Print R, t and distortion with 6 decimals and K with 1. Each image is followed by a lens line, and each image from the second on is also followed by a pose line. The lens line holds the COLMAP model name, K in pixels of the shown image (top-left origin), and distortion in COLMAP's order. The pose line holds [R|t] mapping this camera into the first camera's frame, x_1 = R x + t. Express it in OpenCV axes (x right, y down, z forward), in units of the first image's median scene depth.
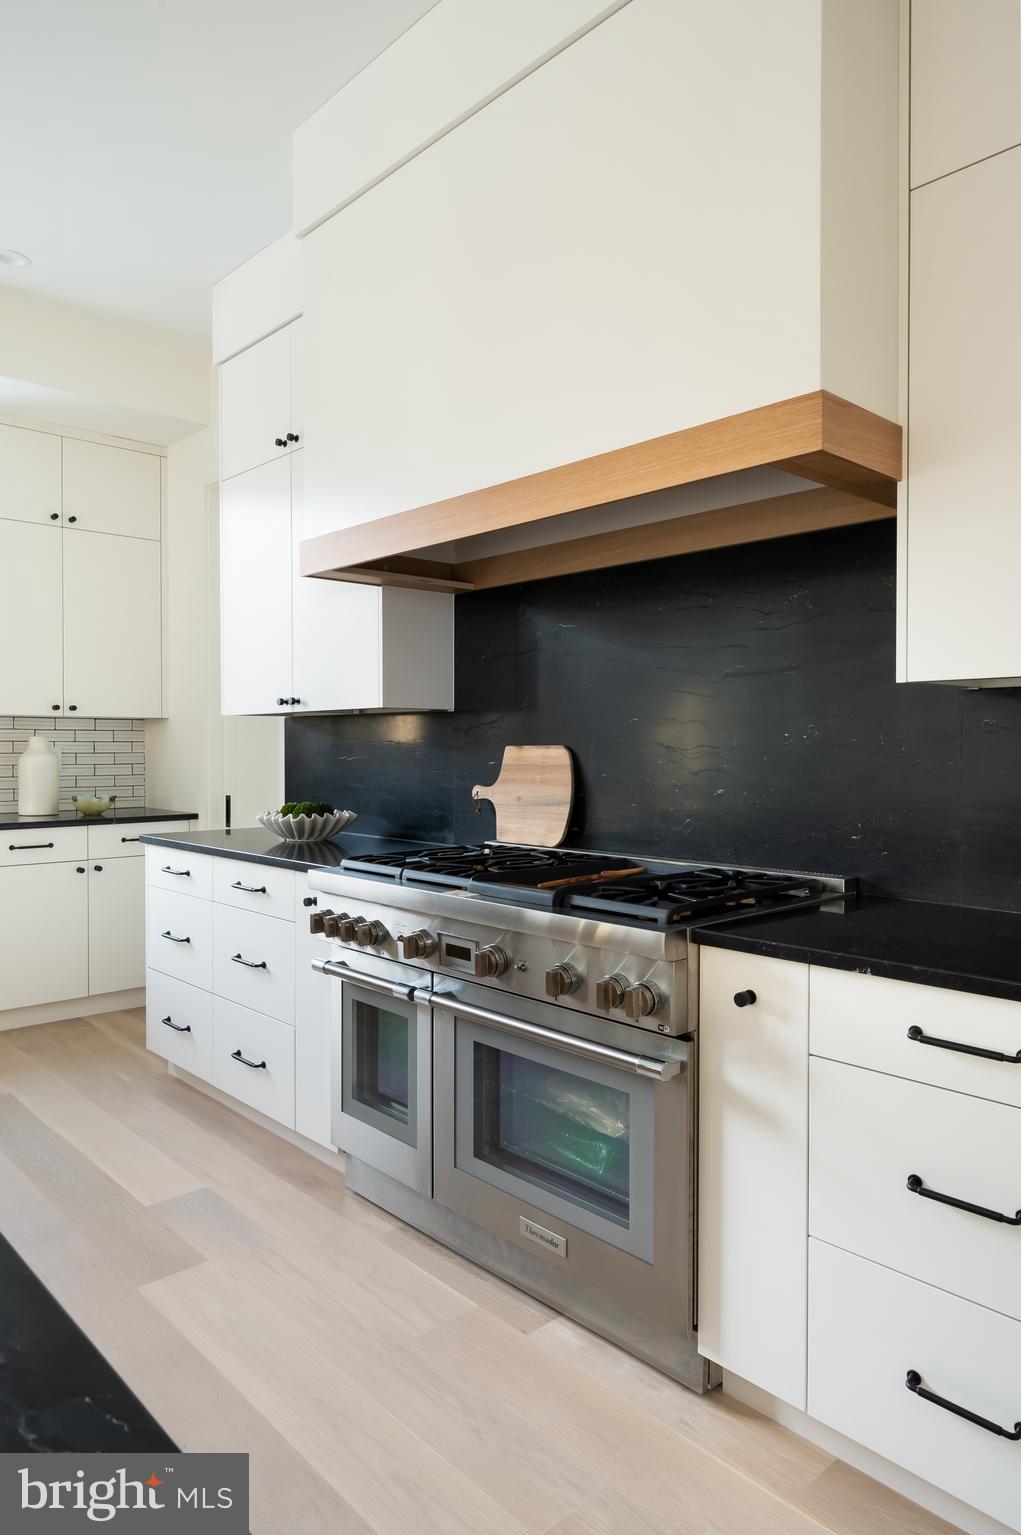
lens RADIAL K [[949.4, 0, 502.4], [0, 949.4, 755.6], [0, 0, 1]] dist [-0.003489, -0.001133]
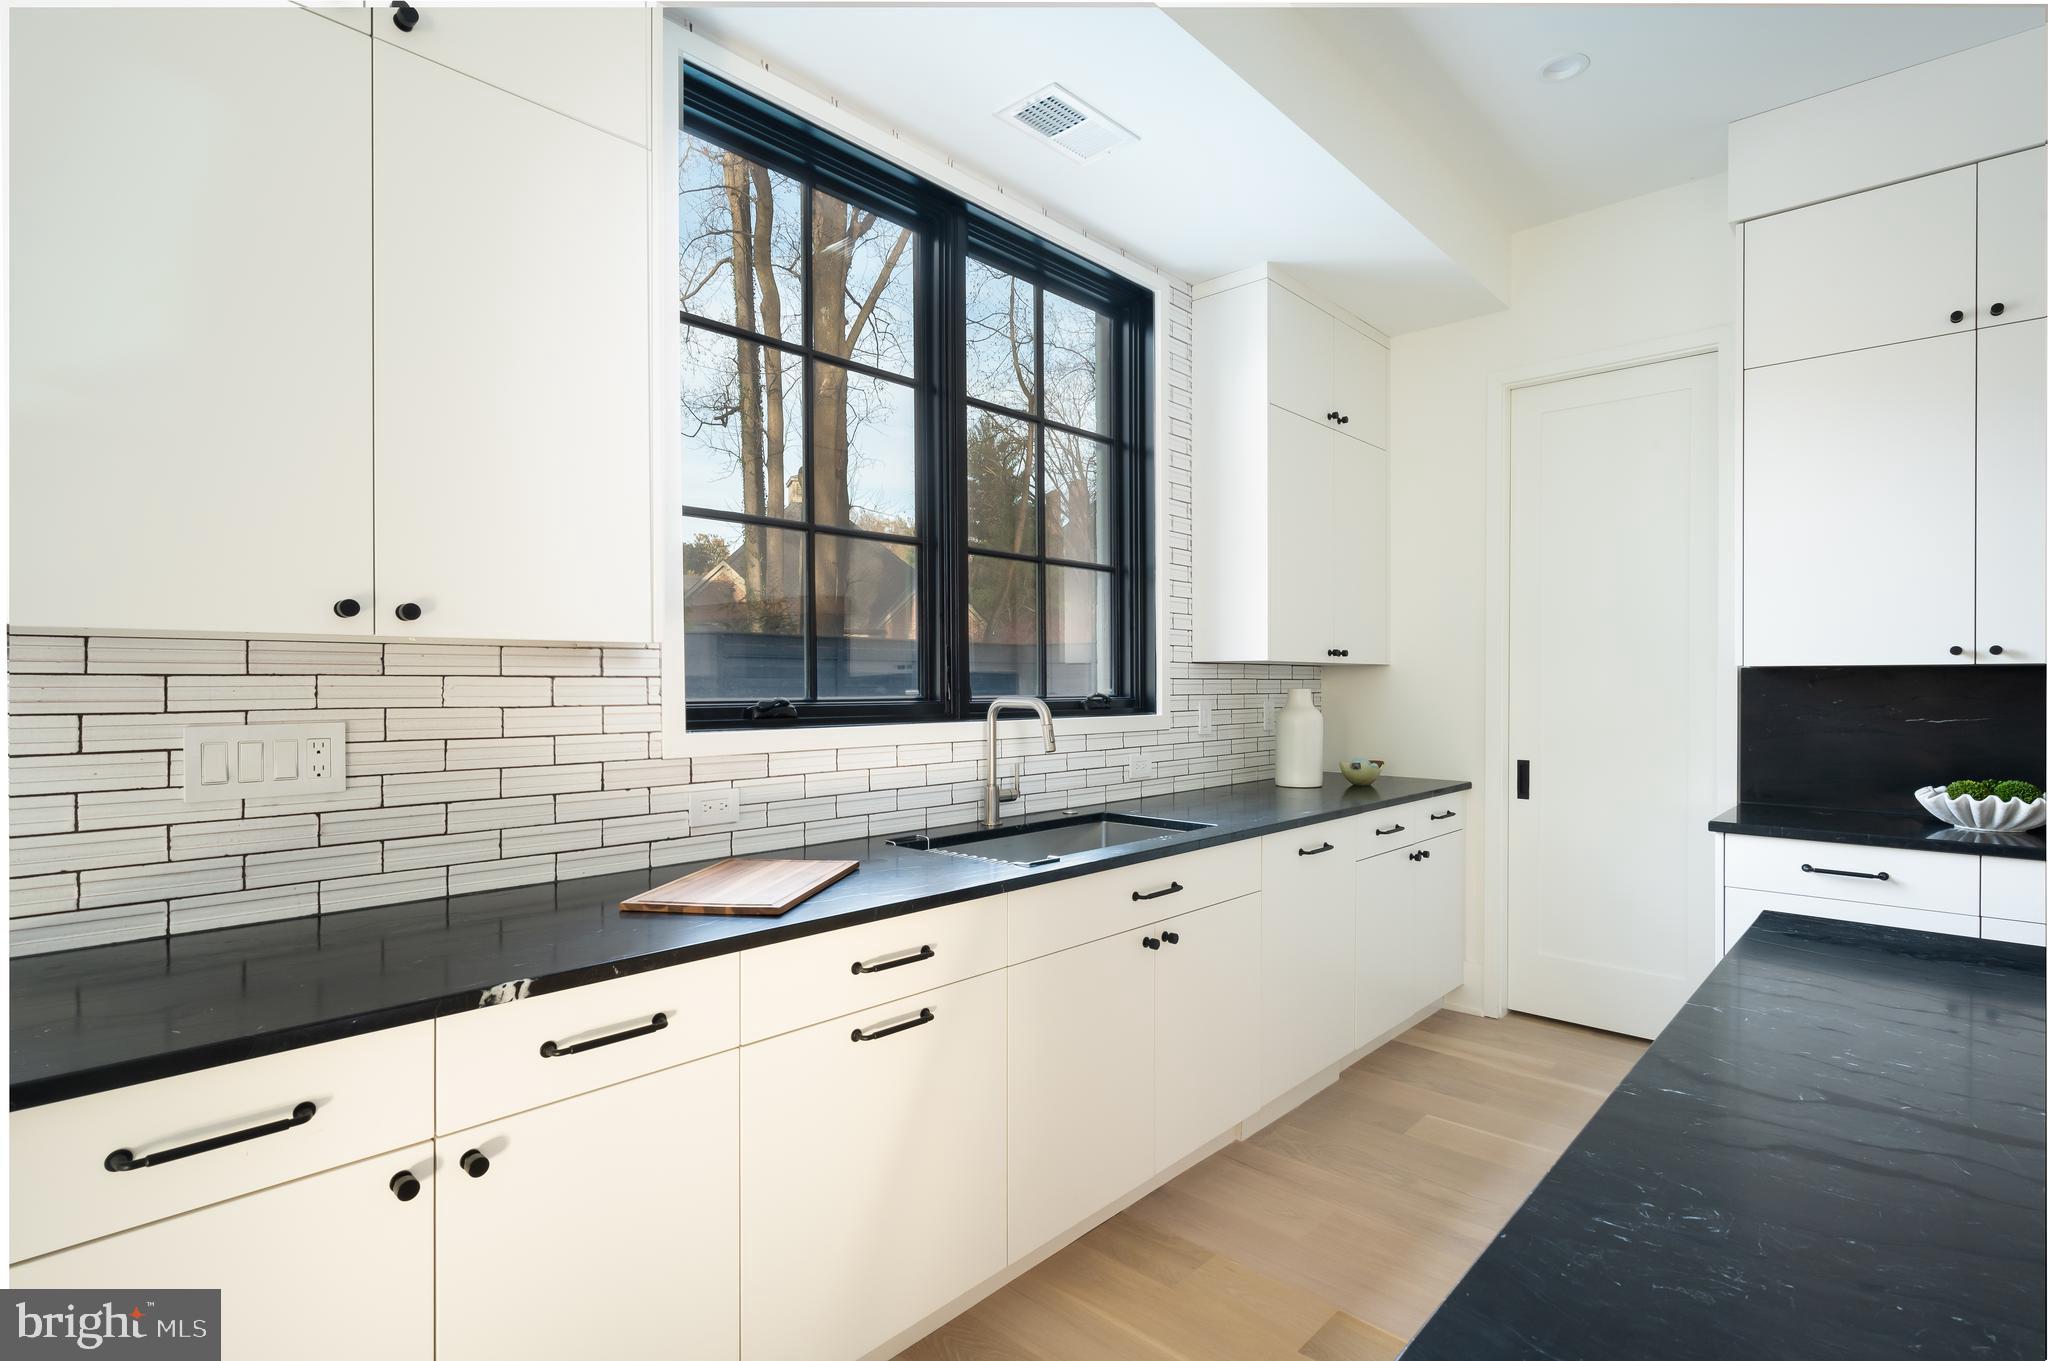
lens RADIAL K [[976.3, 0, 1039.5], [0, 976.3, 683.4], [0, 0, 1]] dist [-0.010517, 0.000399]
pose [[0.995294, 0.000024, 0.096897, -1.132400], [0.001027, 0.999941, -0.010792, -0.024510], [-0.096892, 0.010841, 0.995236, 0.298781]]
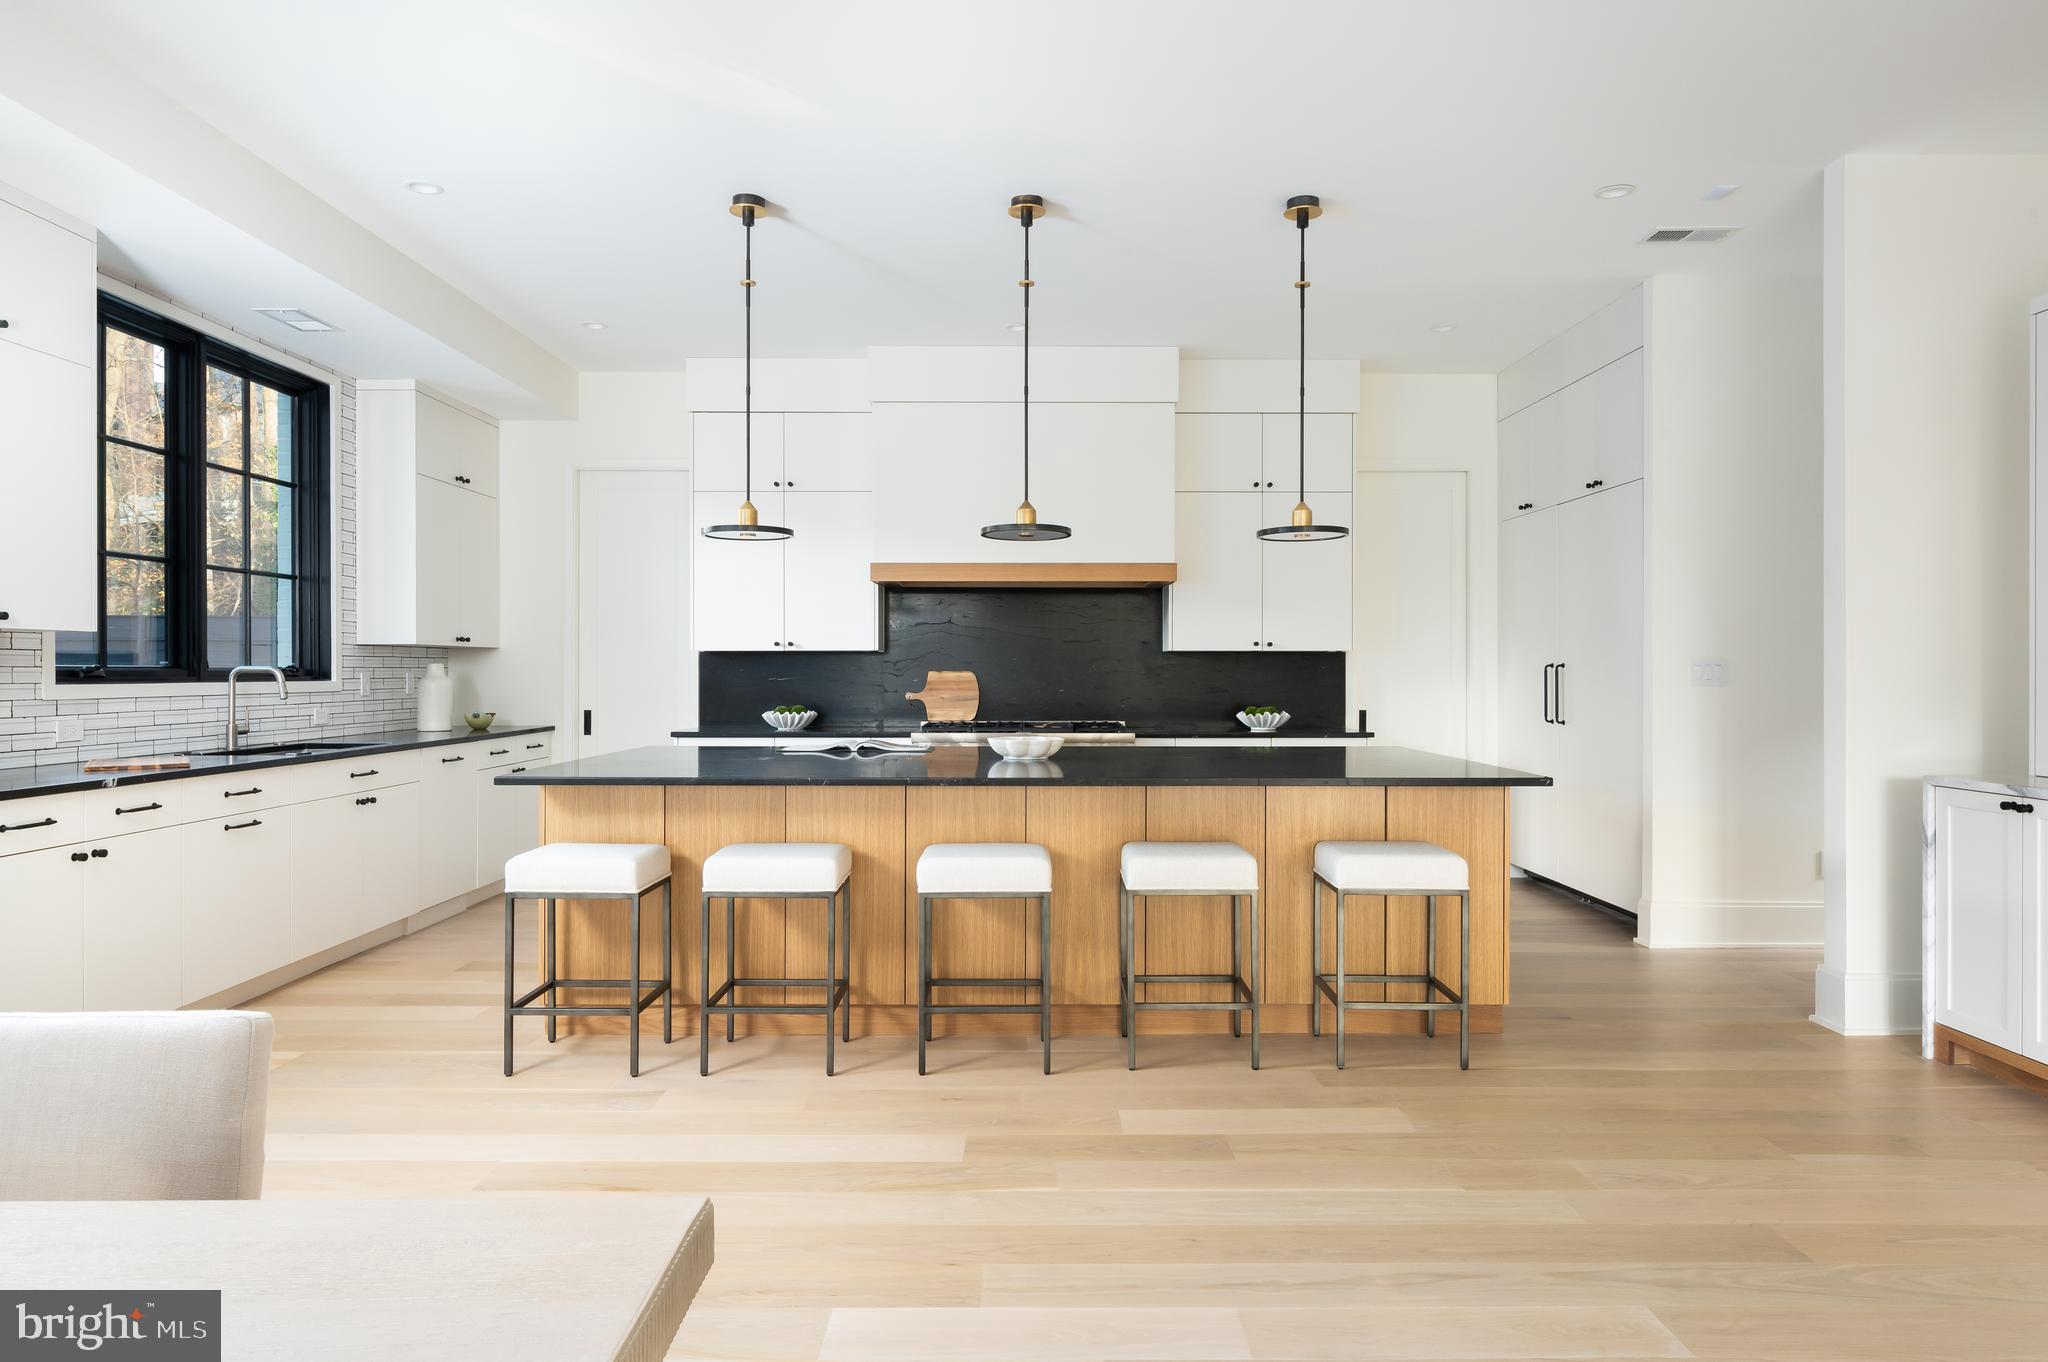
lens RADIAL K [[1204.3, 0, 991.0], [0, 1204.3, 678.8], [0, 0, 1]] dist [0.004270, 0.000547]
pose [[0.679999, -0.006080, 0.733188, -1.598995], [0.009668, 0.999953, -0.000674, 0.007220], [-0.733149, 0.007547, 0.680026, -0.722757]]
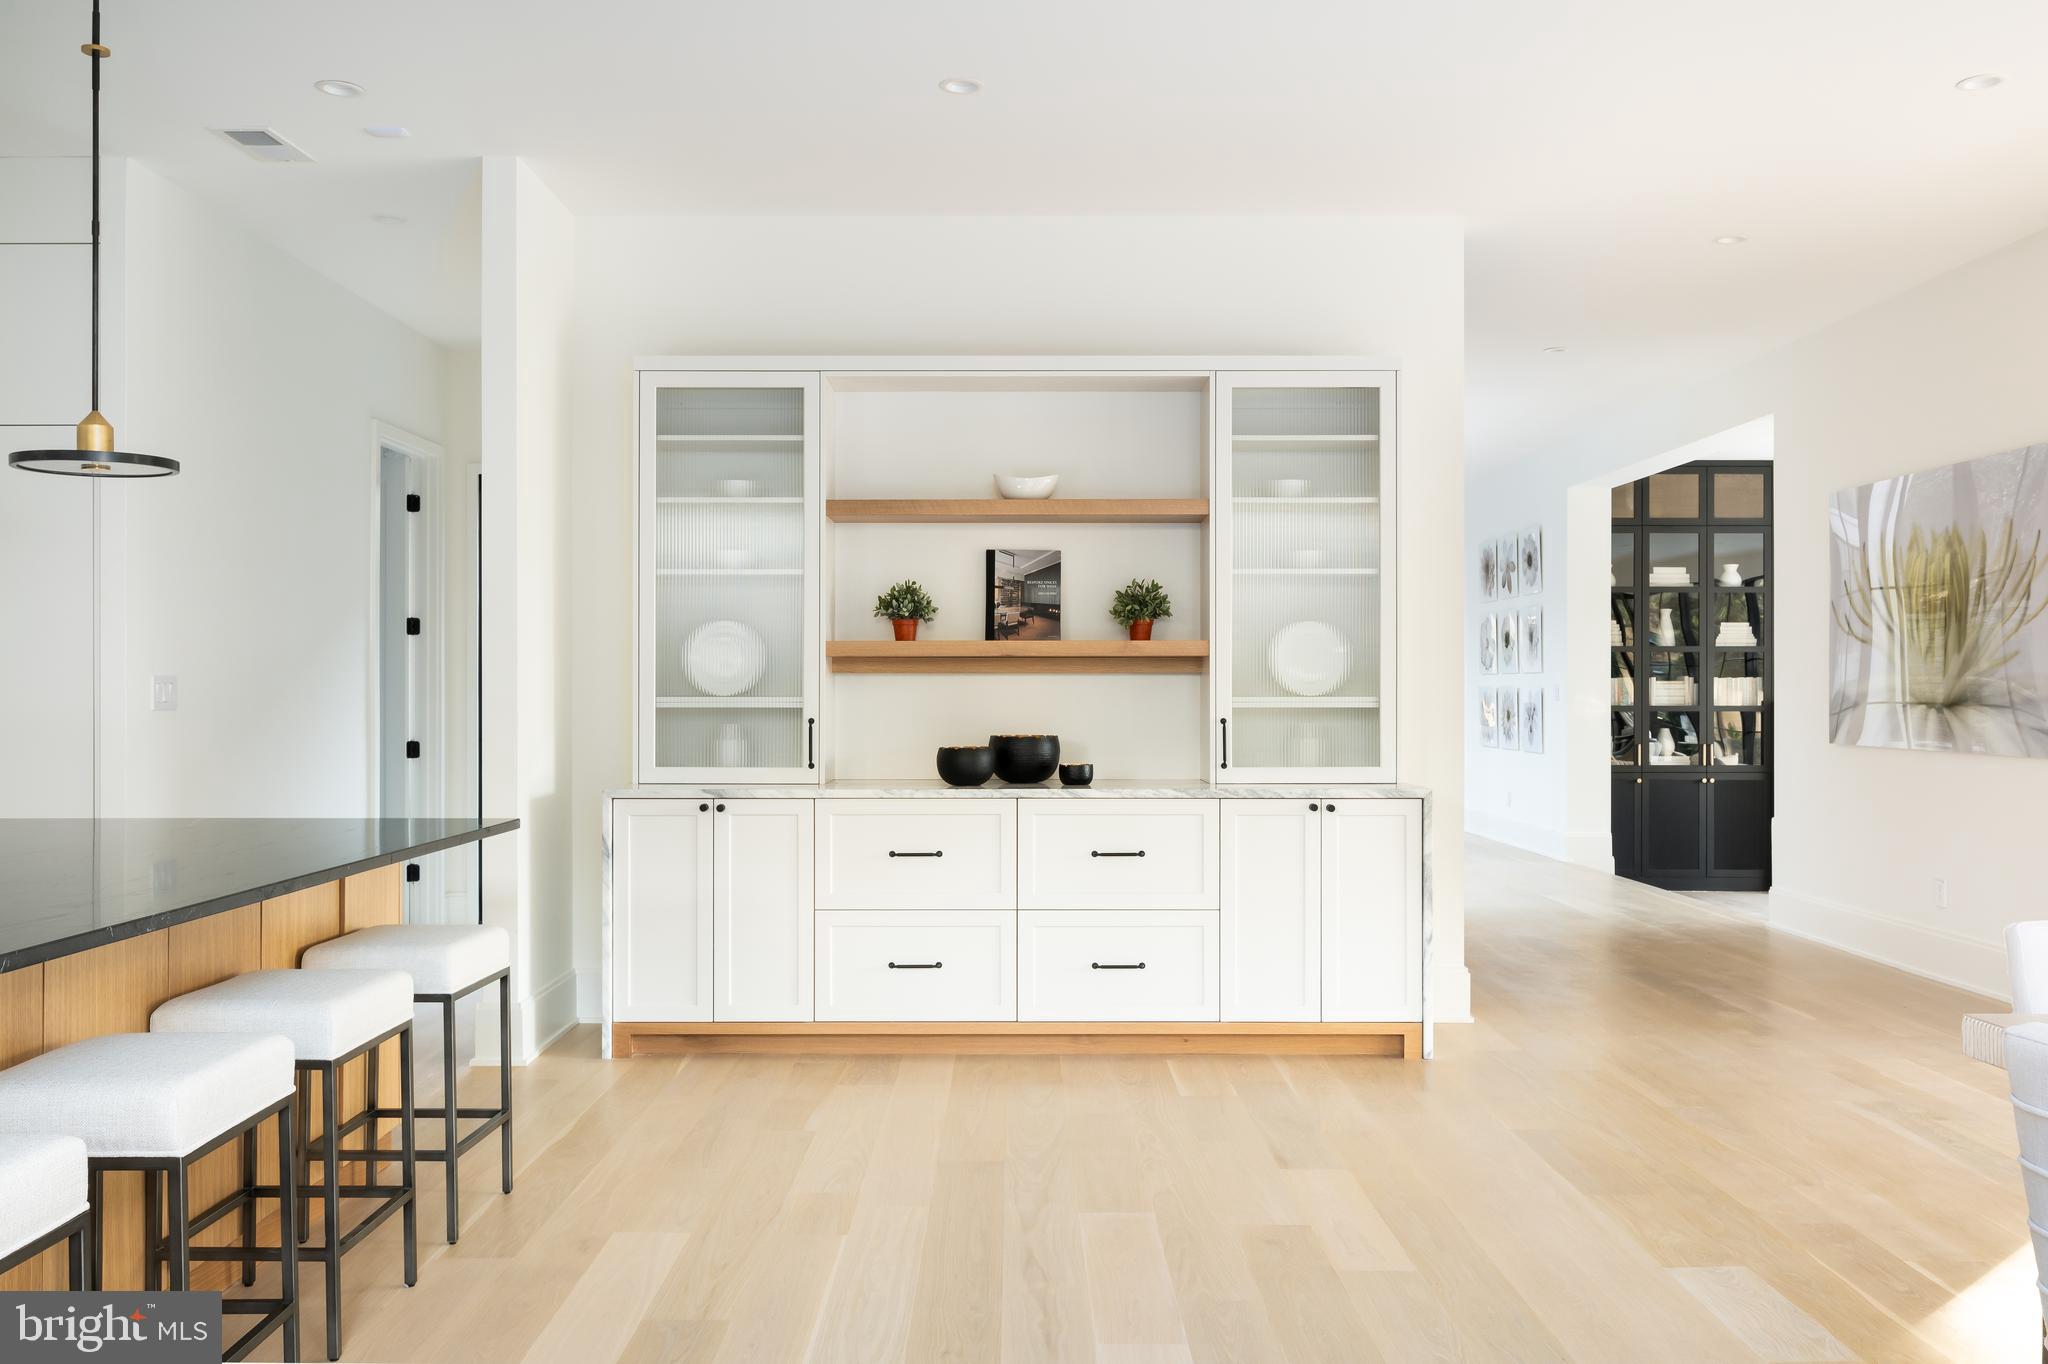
lens RADIAL K [[1733.2, 0, 1014.3], [0, 1733.2, 681.1], [0, 0, 1]] dist [0.017970, 0.006517]
pose [[-0.737891, 0.003230, 0.674912, -1.620877], [0.010649, 0.999920, 0.006857, -0.008819], [-0.674836, 0.012248, -0.737866, 0.454920]]
